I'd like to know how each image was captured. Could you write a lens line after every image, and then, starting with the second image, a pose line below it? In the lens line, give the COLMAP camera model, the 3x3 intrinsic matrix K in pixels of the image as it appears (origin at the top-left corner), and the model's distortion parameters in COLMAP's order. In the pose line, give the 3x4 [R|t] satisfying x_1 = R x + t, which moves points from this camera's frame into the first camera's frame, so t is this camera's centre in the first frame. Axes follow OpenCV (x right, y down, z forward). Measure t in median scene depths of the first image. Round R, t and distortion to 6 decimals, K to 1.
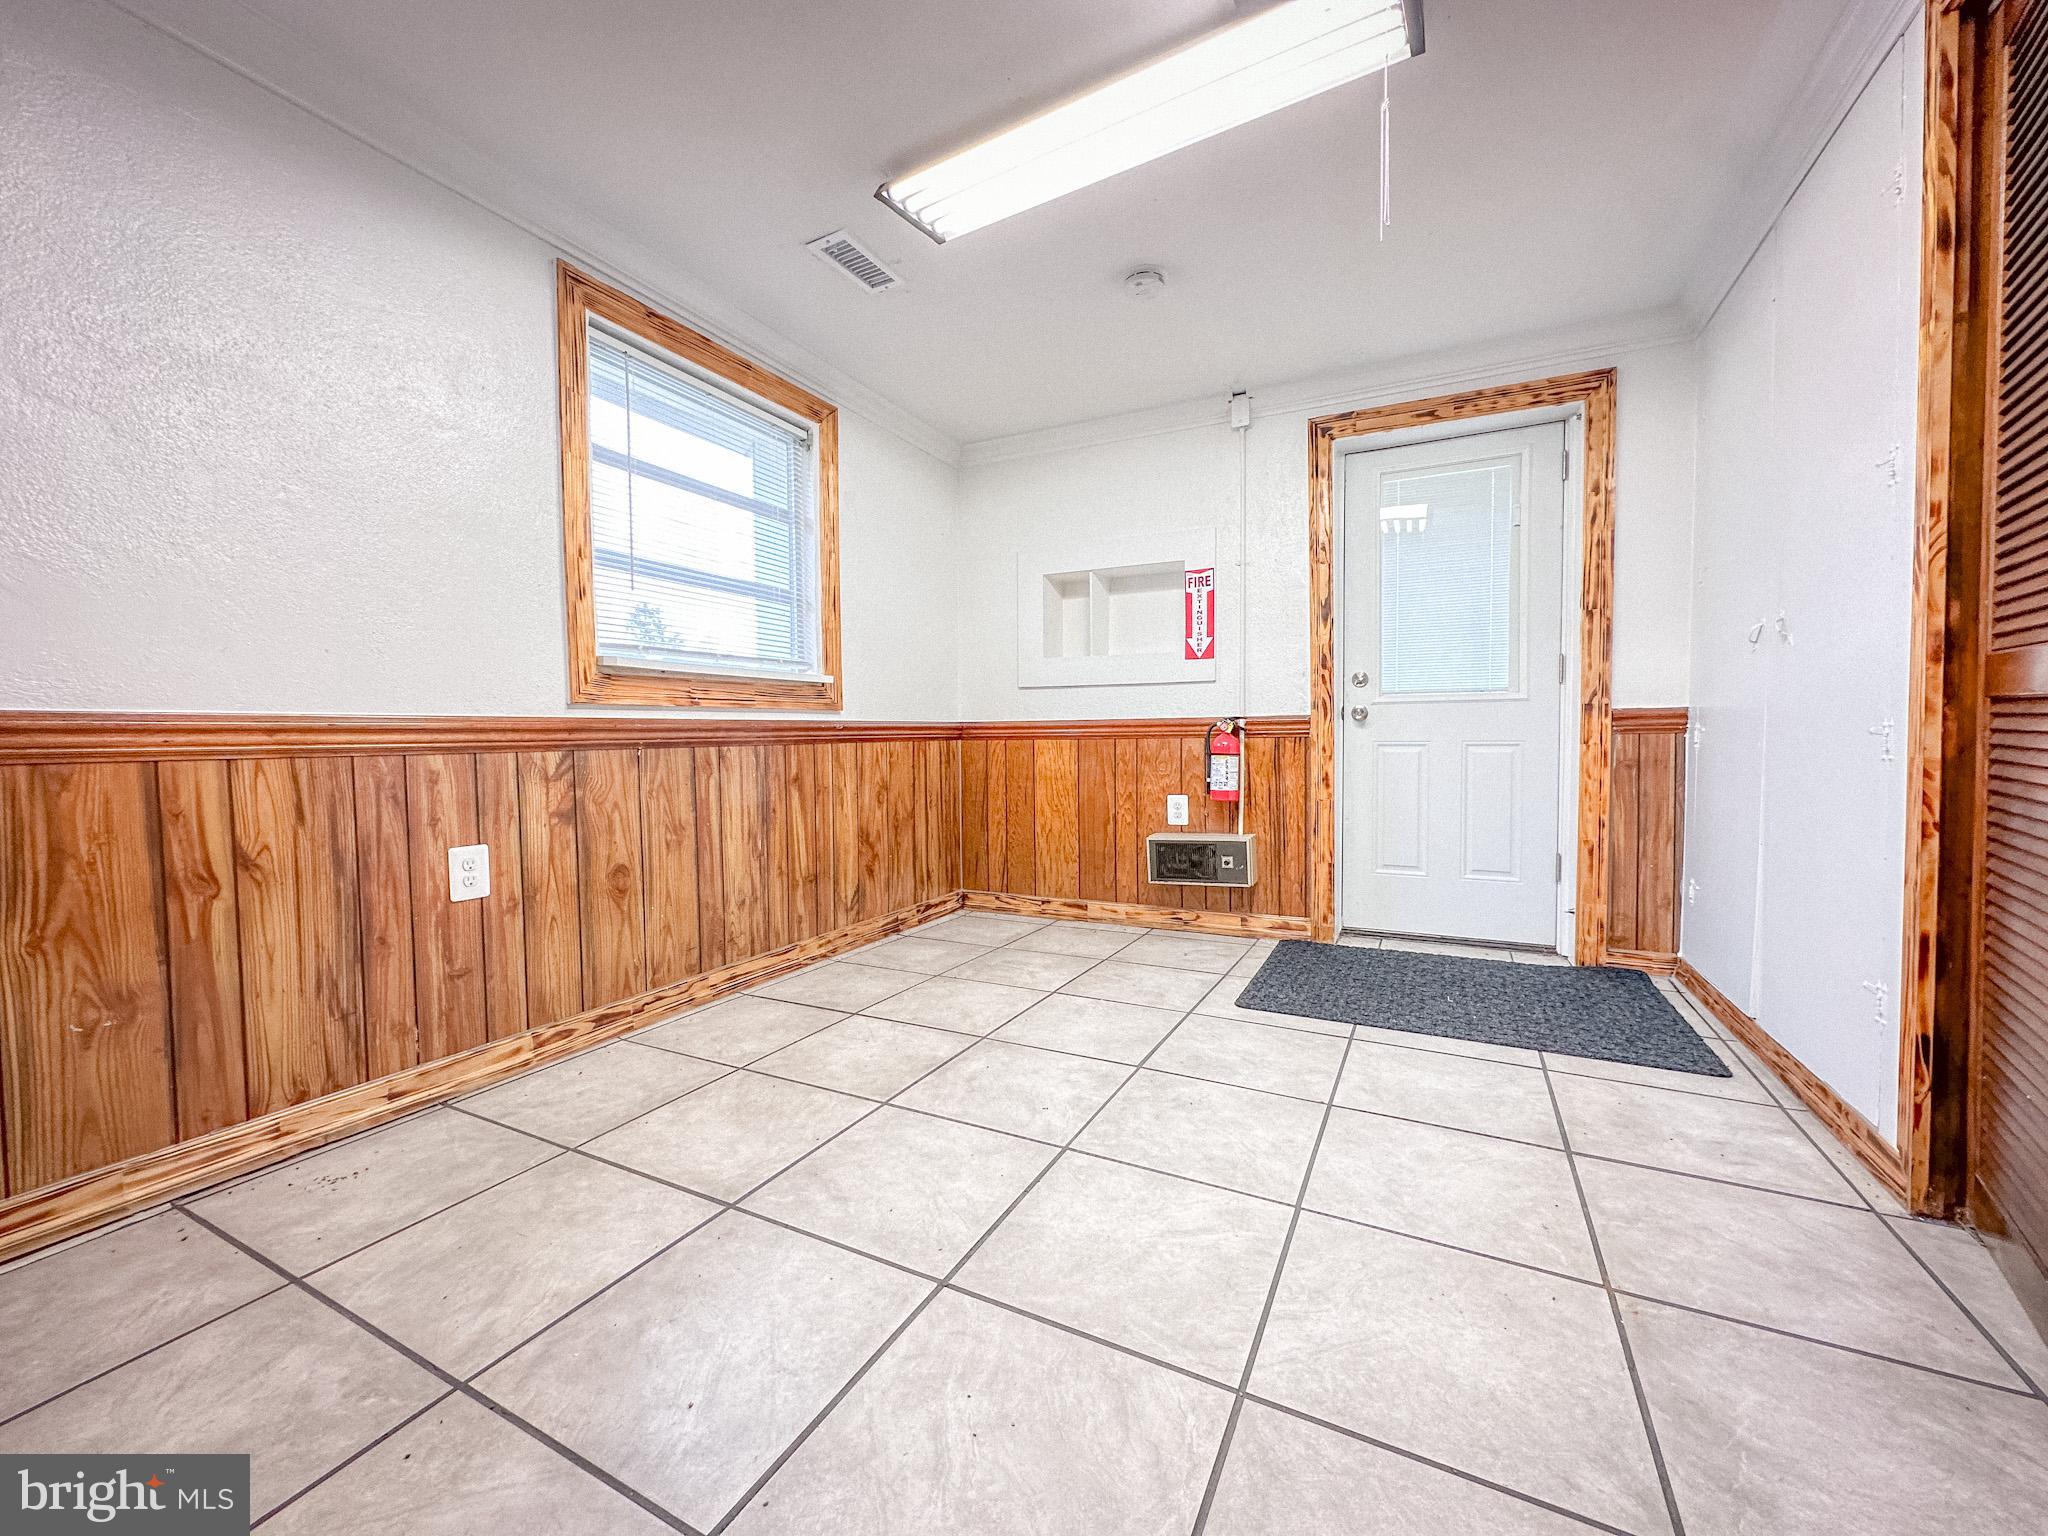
lens RADIAL K [[818.5, 0, 1019.5], [0, 818.5, 764.6], [0, 0, 1]] dist [-0.001585, -0.000335]
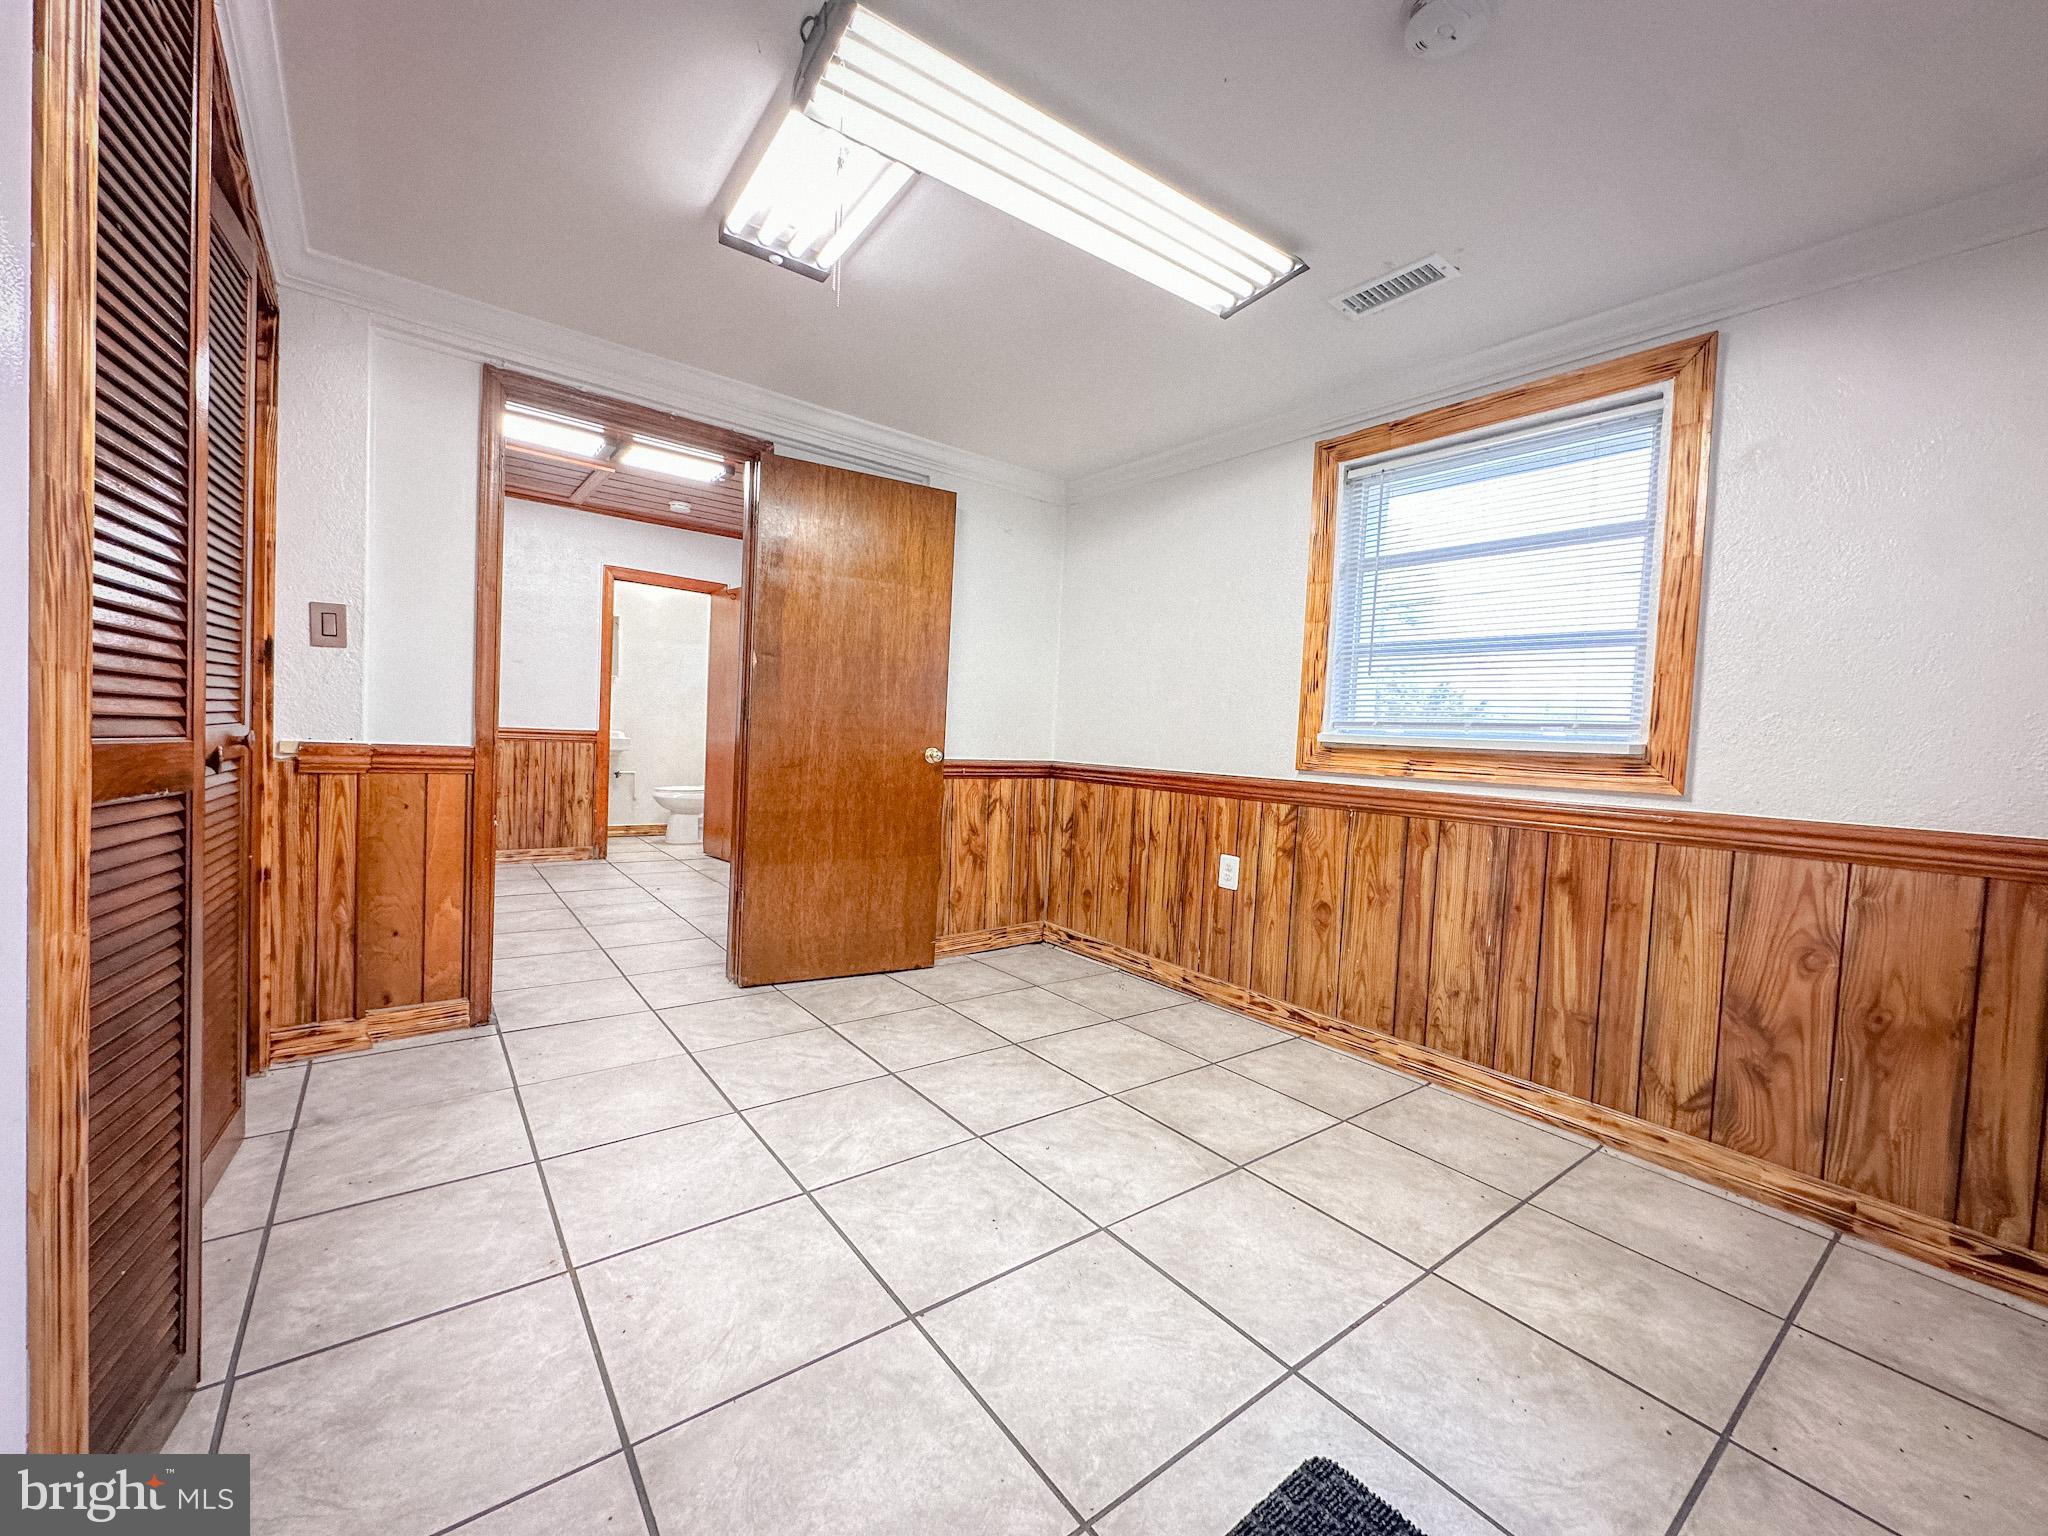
lens RADIAL K [[818.5, 0, 1026.2], [0, 818.5, 768.5], [0, 0, 1]] dist [-0.001585, -0.000335]
pose [[-0.420024, 0.023912, -0.907198, 0.728376], [-0.079658, 0.994823, 0.063103, -0.107697], [0.904010, 0.098770, -0.415945, 0.979893]]
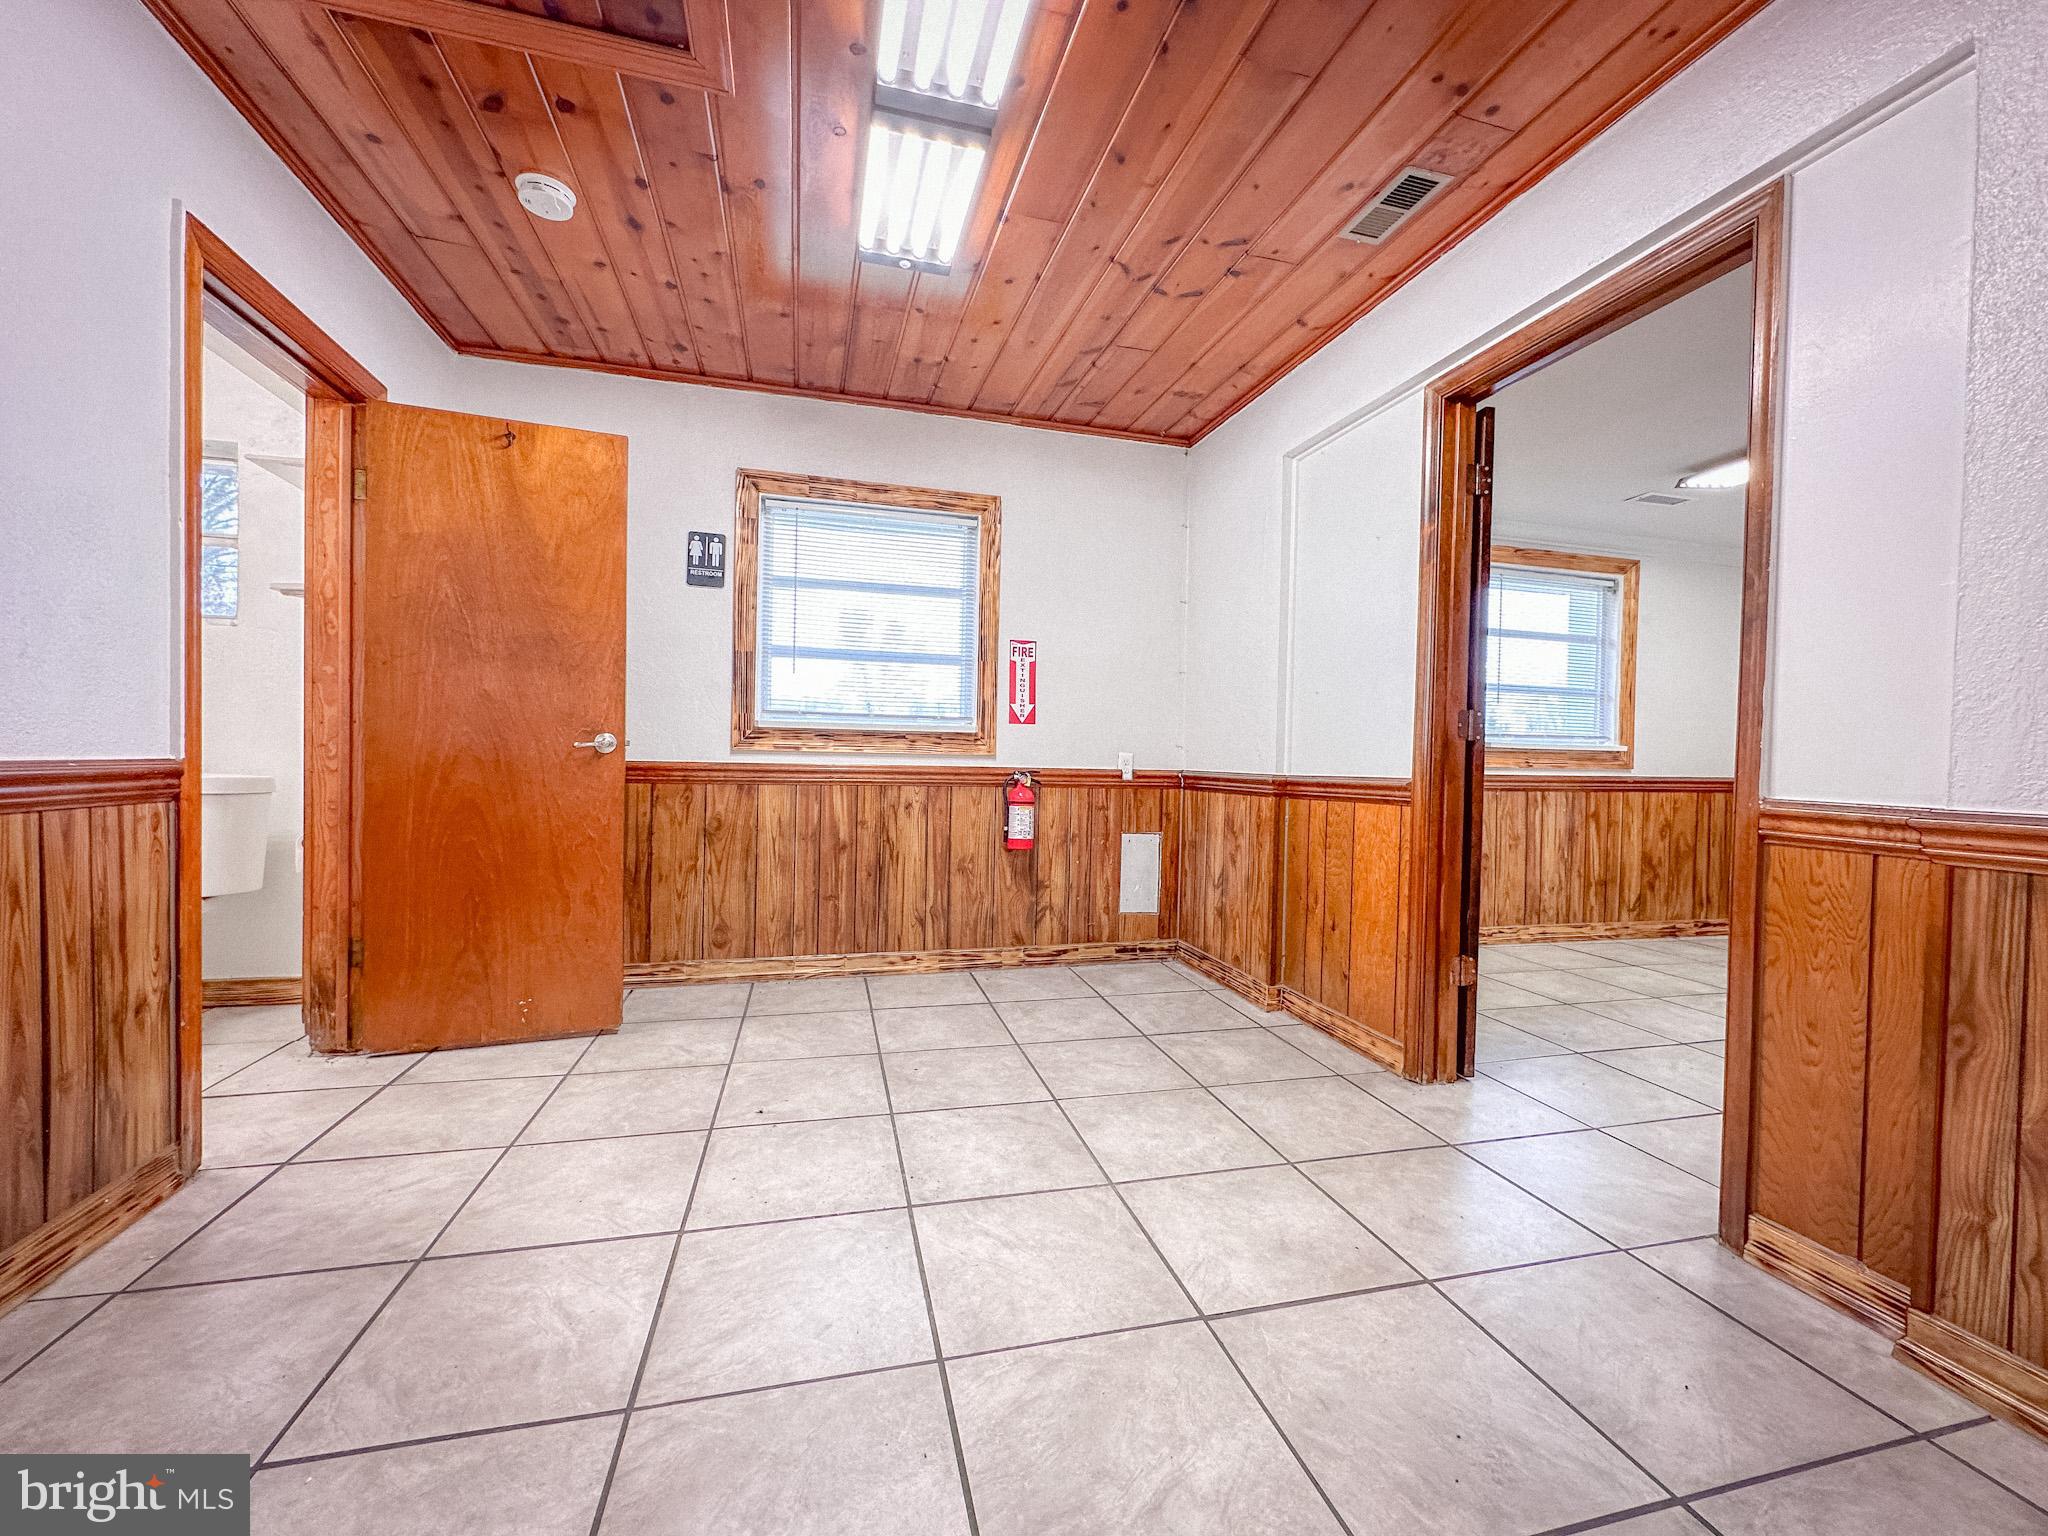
lens RADIAL K [[818.5, 0, 1025.1], [0, 818.5, 765.6], [0, 0, 1]] dist [-0.001585, -0.000335]
pose [[0.666638, 0.034187, -0.744597, 0.170637], [-0.055791, 0.998434, -0.004107, -0.009565], [0.743291, 0.044280, 0.667501, -0.913938]]
